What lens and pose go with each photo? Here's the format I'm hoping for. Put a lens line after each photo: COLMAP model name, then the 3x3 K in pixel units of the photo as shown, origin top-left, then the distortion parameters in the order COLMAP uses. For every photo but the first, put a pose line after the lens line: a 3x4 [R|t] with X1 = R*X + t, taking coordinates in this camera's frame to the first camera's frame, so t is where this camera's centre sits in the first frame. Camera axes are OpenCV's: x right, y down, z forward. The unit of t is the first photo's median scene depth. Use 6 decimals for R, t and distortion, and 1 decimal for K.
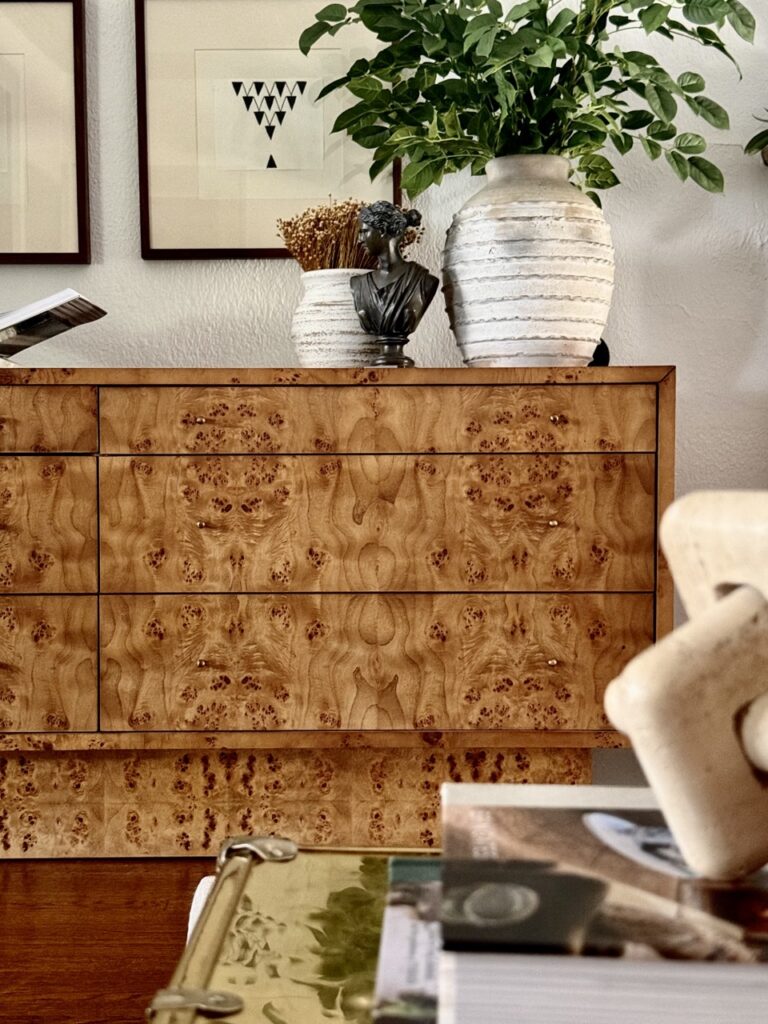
lens RADIAL K [[1465.5, 0, 384.0], [0, 1465.5, 512.0], [0, 0, 1]] dist [0.153382, 0.025914]
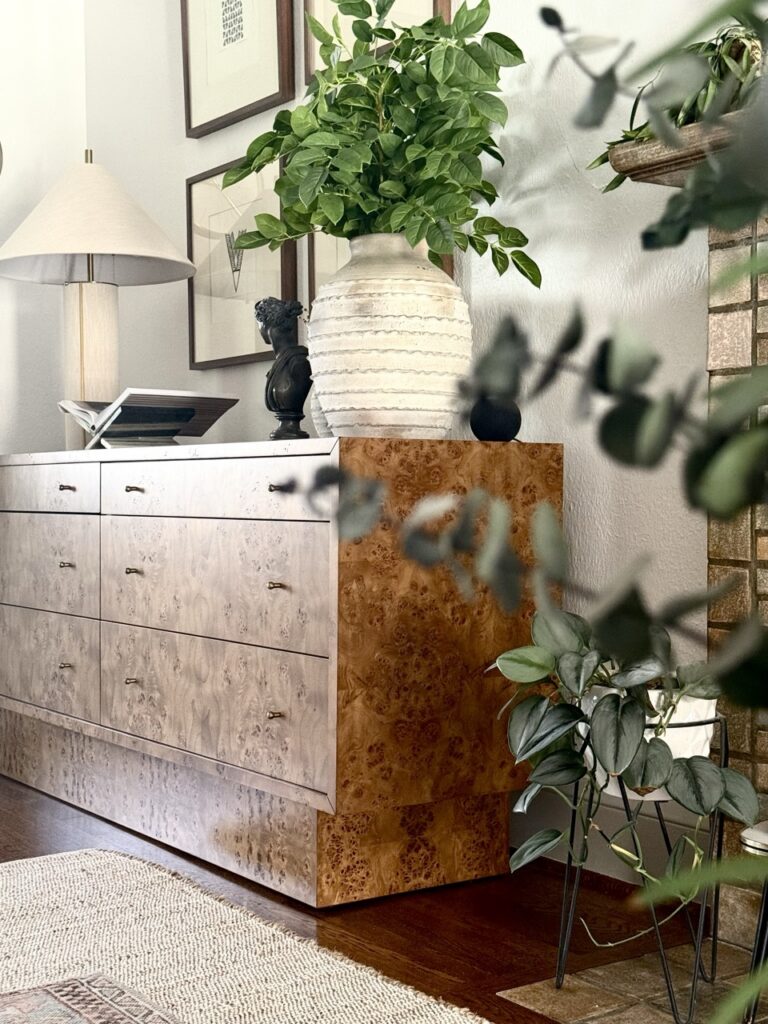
lens RADIAL K [[1465.5, 0, 384.0], [0, 1465.5, 512.0], [0, 0, 1]] dist [0.153382, 0.025914]
pose [[0.604757, 0.014443, -0.796279, 0.975531], [-0.028495, 0.999588, -0.003511, -0.042564], [0.795900, 0.024814, 0.604919, 0.393640]]
